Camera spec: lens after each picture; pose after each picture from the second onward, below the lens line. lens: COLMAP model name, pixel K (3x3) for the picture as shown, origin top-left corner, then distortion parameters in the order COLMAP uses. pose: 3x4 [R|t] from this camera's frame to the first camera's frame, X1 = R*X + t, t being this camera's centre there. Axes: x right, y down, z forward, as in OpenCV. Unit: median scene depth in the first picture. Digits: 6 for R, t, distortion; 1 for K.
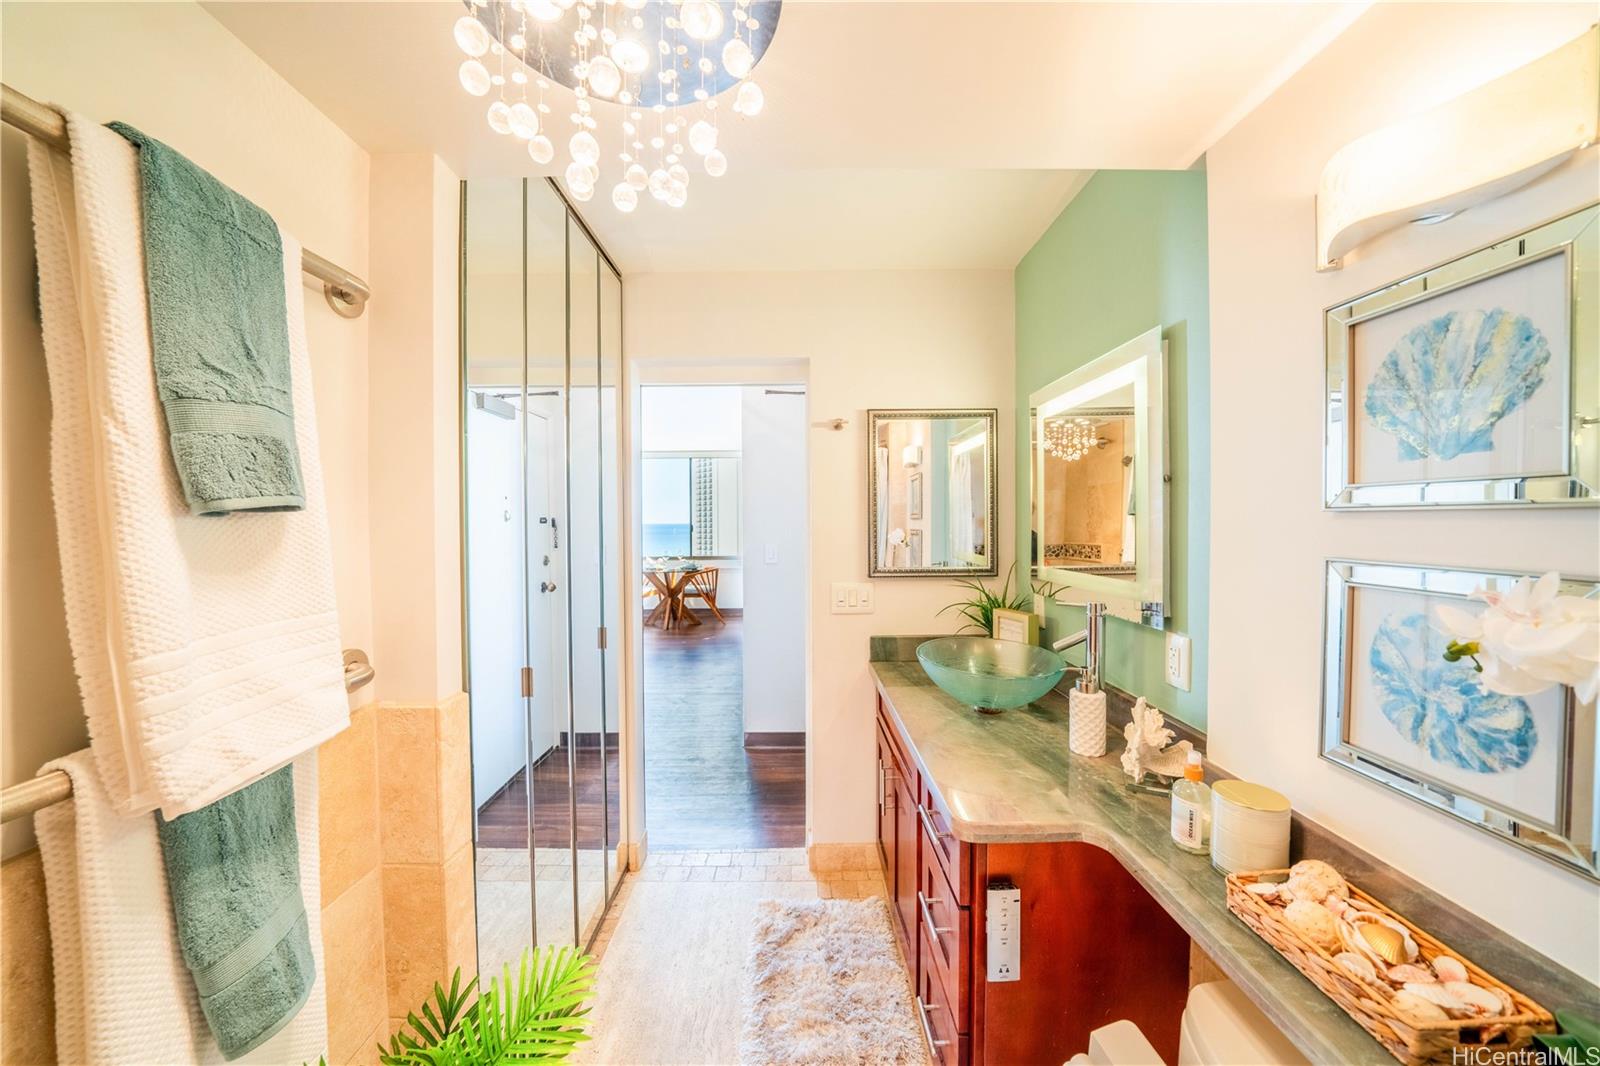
lens RADIAL K [[558.4, 0, 802.7], [0, 558.4, 531.4], [0, 0, 1]] dist [-0.021036, 0.001120]
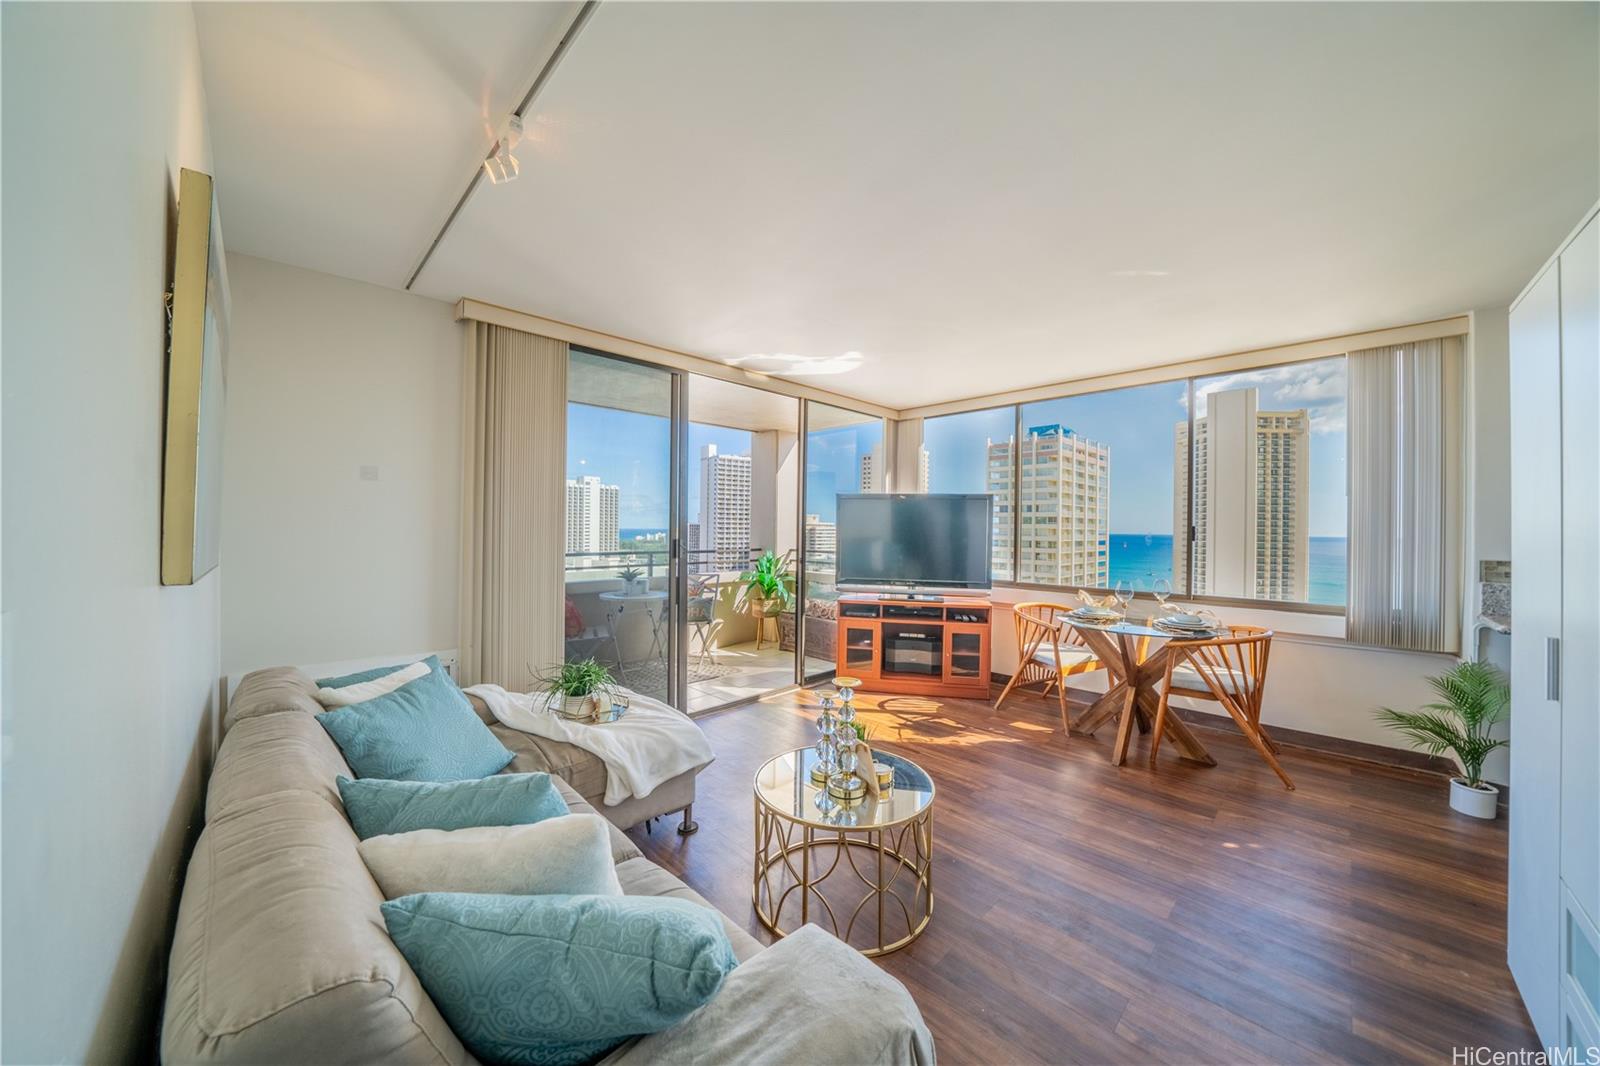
lens RADIAL K [[558.4, 0, 798.1], [0, 558.4, 524.8], [0, 0, 1]] dist [-0.021036, 0.001120]
pose [[0.693766, 0.012707, -0.720088, -0.106093], [-0.023441, 0.999713, -0.004942, -0.001672], [0.719819, 0.020309, 0.693865, 0.495502]]
